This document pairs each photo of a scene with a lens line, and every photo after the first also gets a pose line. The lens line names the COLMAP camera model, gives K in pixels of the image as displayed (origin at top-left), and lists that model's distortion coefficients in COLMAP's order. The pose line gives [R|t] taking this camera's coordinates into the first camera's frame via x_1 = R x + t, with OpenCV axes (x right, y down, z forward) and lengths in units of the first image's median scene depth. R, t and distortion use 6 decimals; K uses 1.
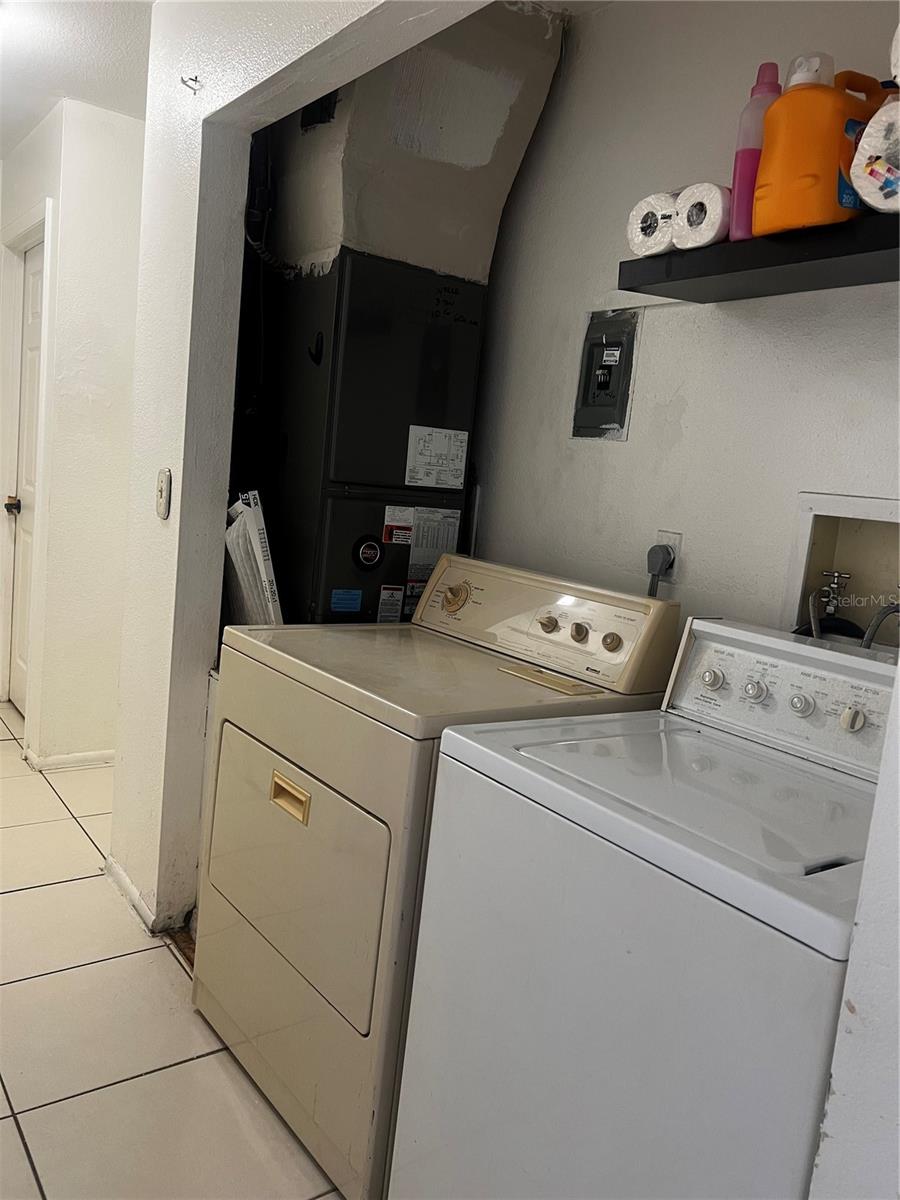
lens RADIAL K [[910.2, 0, 453.9], [0, 910.2, 595.2], [0, 0, 1]] dist [0.061992, -0.062308]
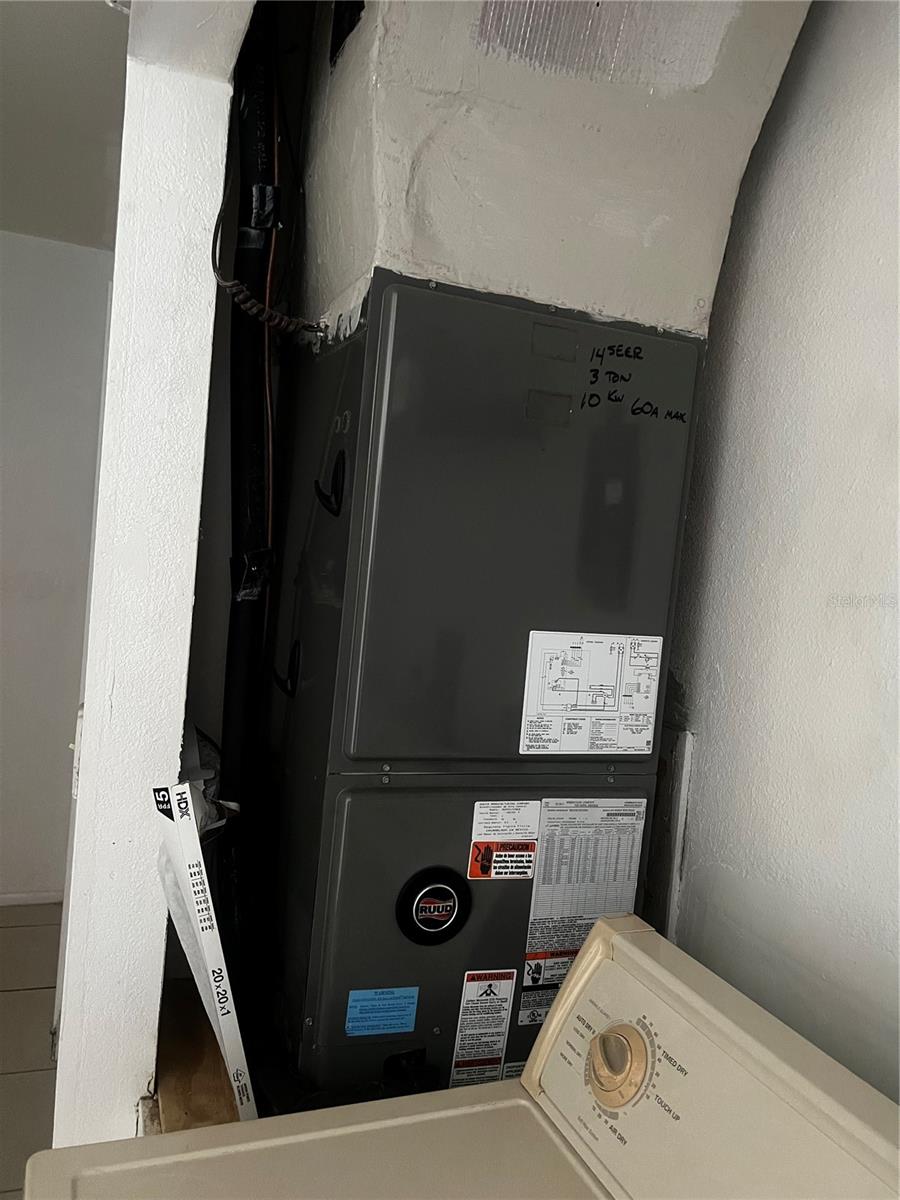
lens RADIAL K [[910.2, 0, 442.8], [0, 910.2, 599.2], [0, 0, 1]] dist [0.061992, -0.062308]
pose [[0.963546, 0.005957, -0.267477, 0.033932], [-0.032805, 0.994839, -0.096016, -0.154384], [0.265524, 0.101291, 0.958768, 0.527448]]
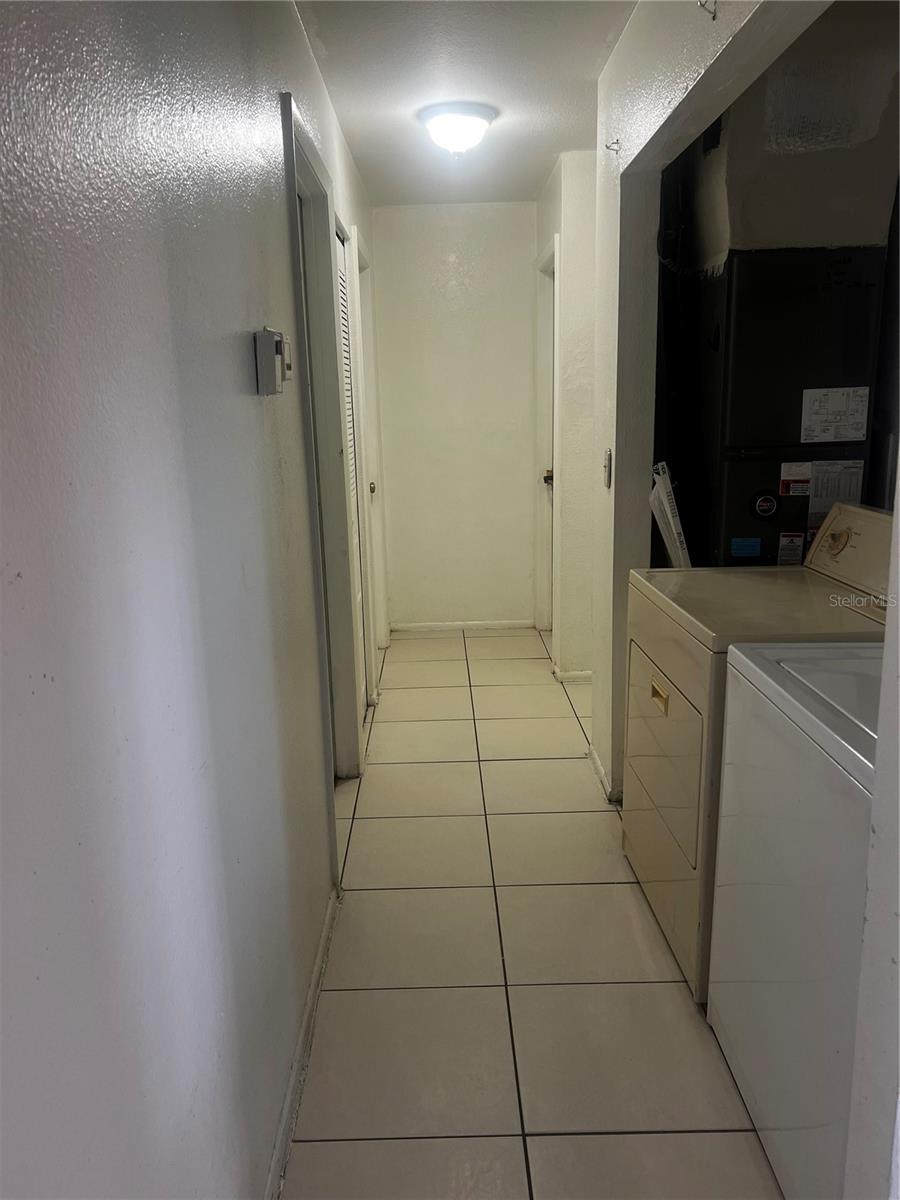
lens RADIAL K [[910.2, 0, 455.7], [0, 910.2, 590.3], [0, 0, 1]] dist [0.061992, -0.062308]
pose [[0.811648, 0.003380, -0.584137, 0.264492], [0.028573, 0.998557, 0.045479, -0.002643], [0.583448, -0.053603, 0.810380, -0.183104]]
